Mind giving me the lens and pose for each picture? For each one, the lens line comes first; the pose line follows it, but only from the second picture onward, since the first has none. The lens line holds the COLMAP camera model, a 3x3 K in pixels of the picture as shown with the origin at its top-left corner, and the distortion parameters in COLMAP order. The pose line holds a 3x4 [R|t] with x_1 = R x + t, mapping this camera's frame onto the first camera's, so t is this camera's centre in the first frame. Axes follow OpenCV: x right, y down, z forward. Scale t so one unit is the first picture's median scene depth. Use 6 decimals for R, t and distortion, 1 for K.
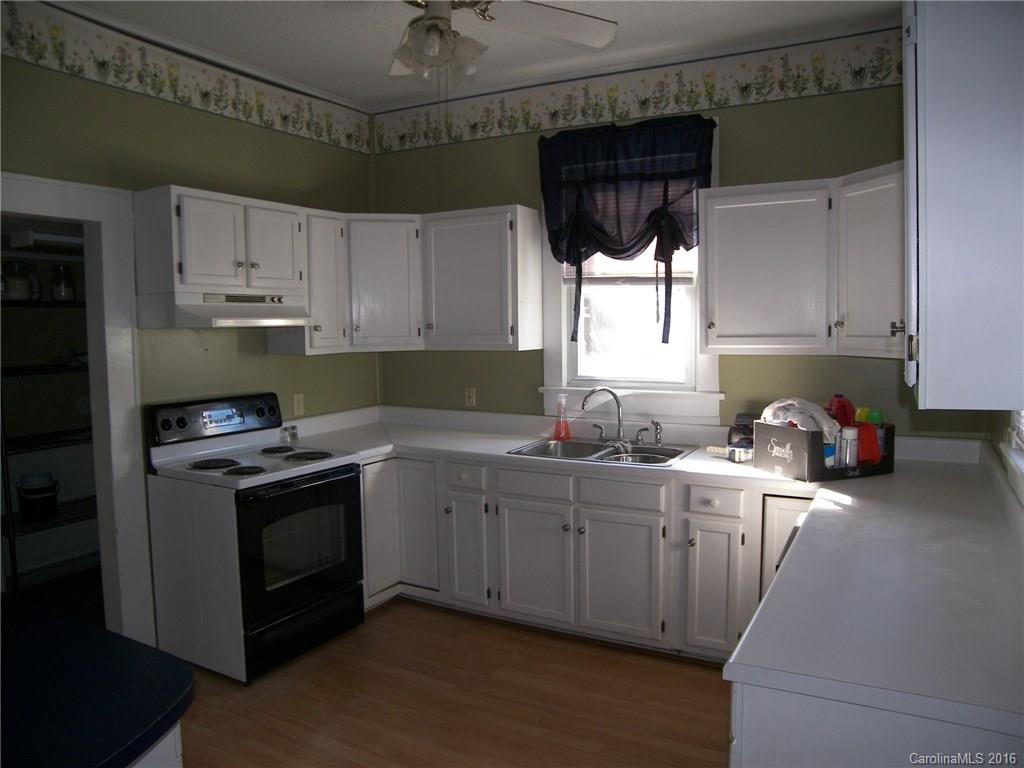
lens RADIAL K [[723.3, 0, 512.0], [0, 723.3, 384.0], [0, 0, 1]] dist [-0.167464, 0.140825]
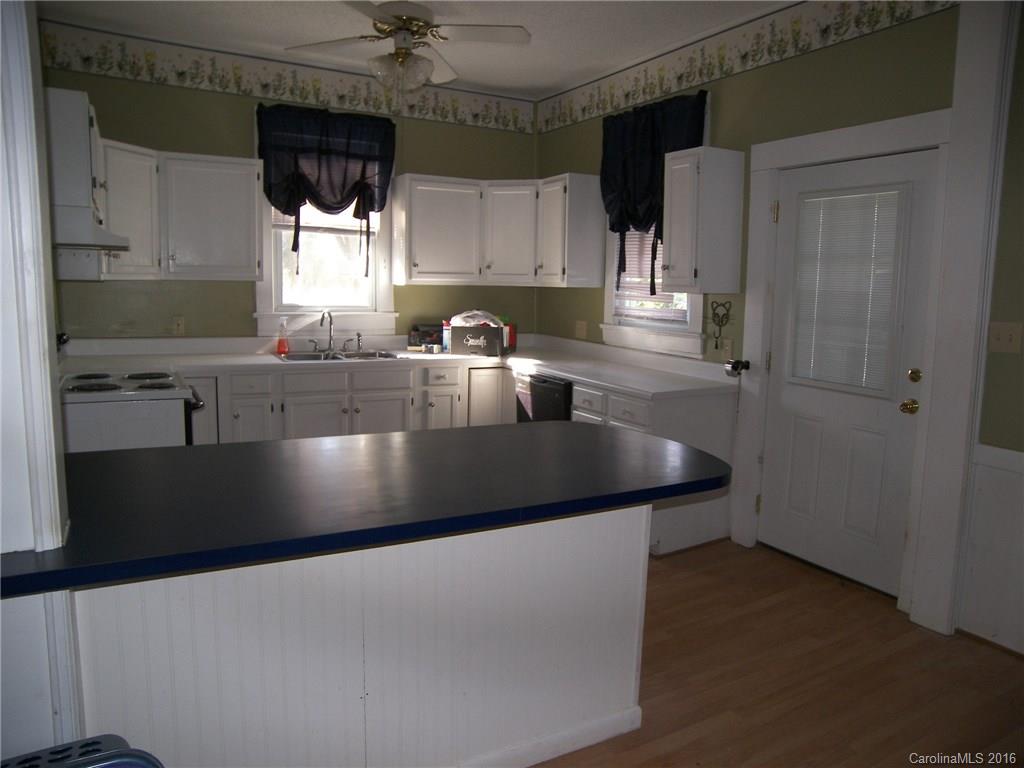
lens RADIAL K [[723.3, 0, 512.0], [0, 723.3, 384.0], [0, 0, 1]] dist [-0.167464, 0.140825]
pose [[0.537315, -0.091212, 0.838435, -0.829097], [0.035988, 0.995709, 0.085258, 0.042060], [-0.842613, -0.015637, 0.538292, 0.000552]]
